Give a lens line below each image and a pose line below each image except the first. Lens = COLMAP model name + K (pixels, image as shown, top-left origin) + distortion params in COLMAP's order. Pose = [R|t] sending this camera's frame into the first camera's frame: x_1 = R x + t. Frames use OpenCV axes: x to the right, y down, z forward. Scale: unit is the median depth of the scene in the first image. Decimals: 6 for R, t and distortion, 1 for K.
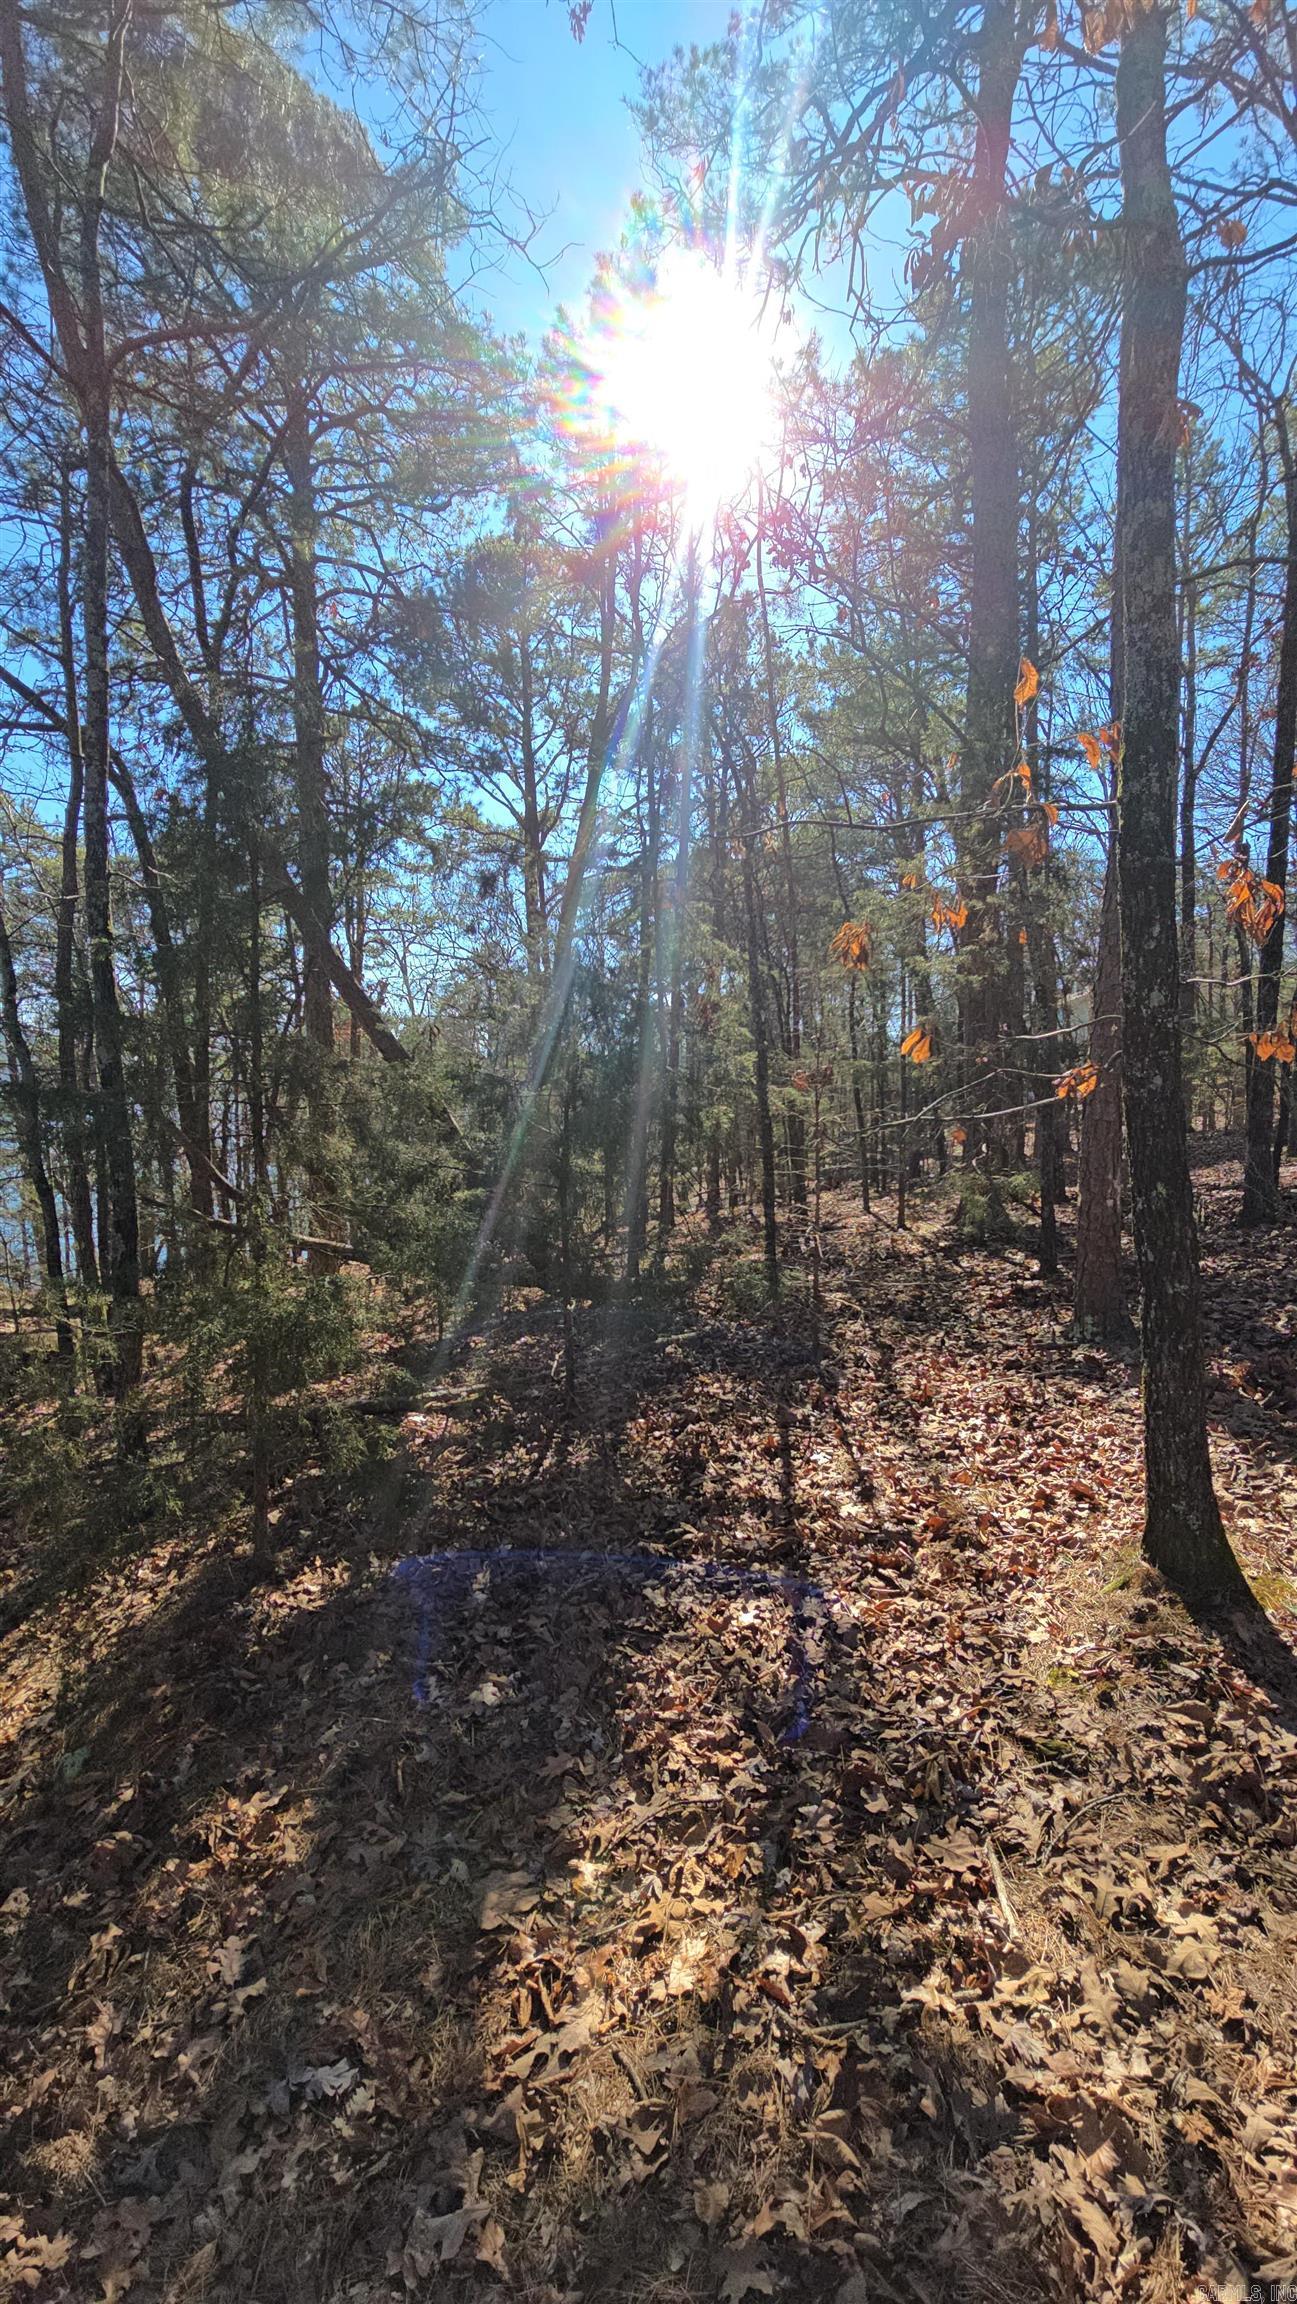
lens RADIAL K [[919.8, 0, 651.4], [0, 919.8, 1170.2], [0, 0, 1]] dist [0.004145, -0.007591]
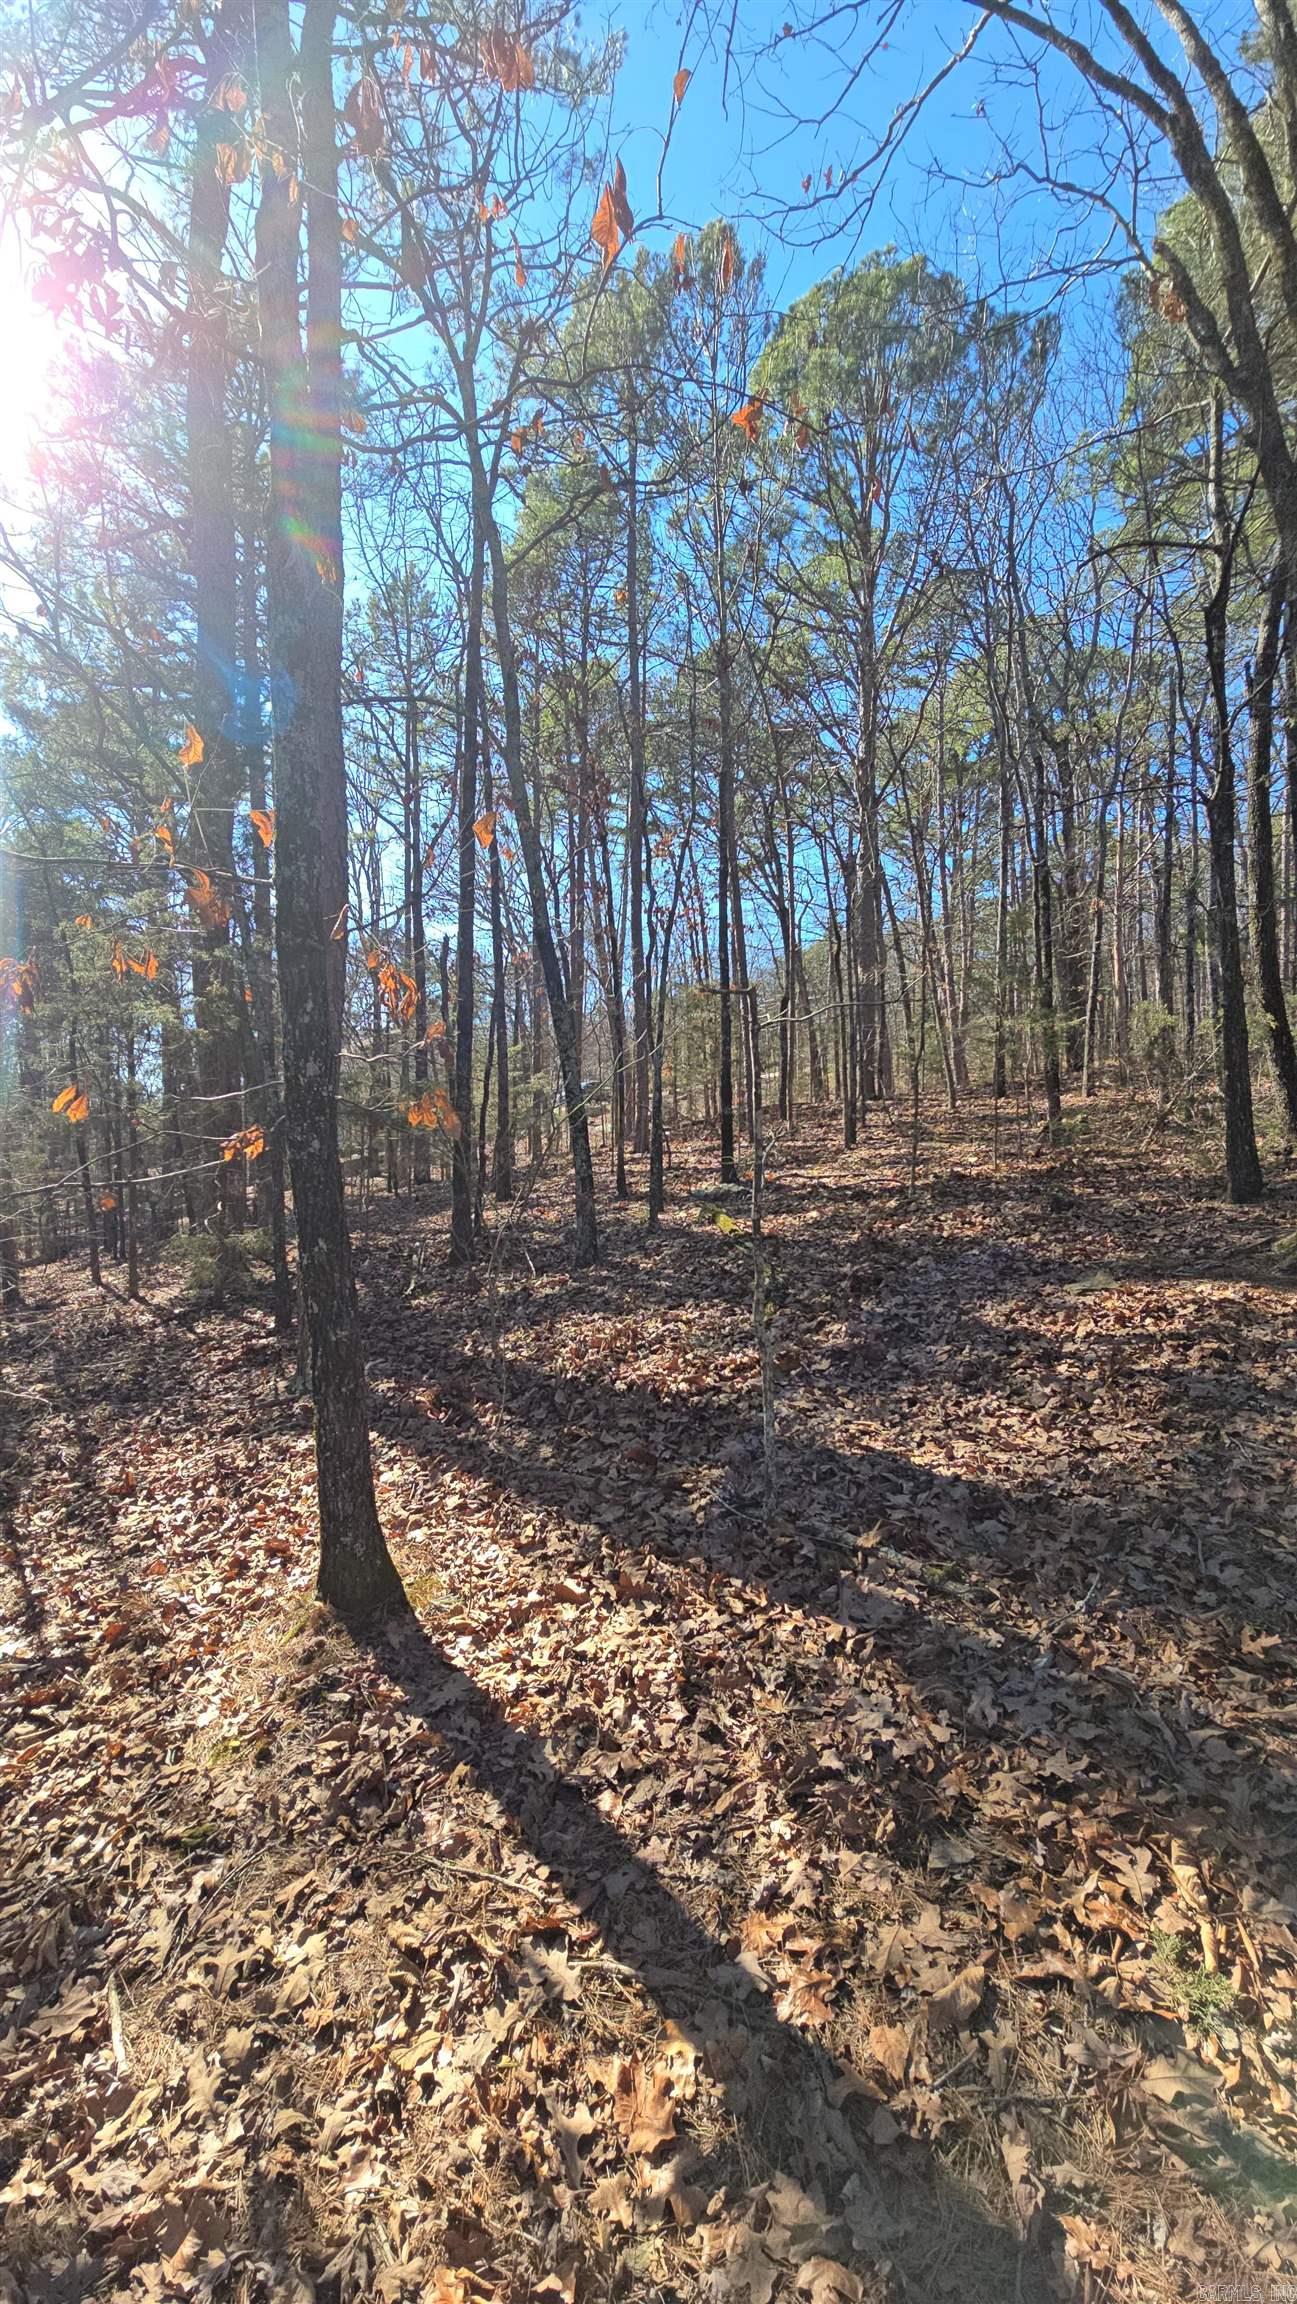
lens RADIAL K [[919.8, 0, 654.9], [0, 919.8, 1172.9], [0, 0, 1]] dist [0.004145, -0.007591]
pose [[0.723346, -0.015702, 0.690307, 0.101484], [0.053898, 0.997975, -0.033777, -0.006889], [-0.688379, 0.061638, 0.722727, -0.057567]]
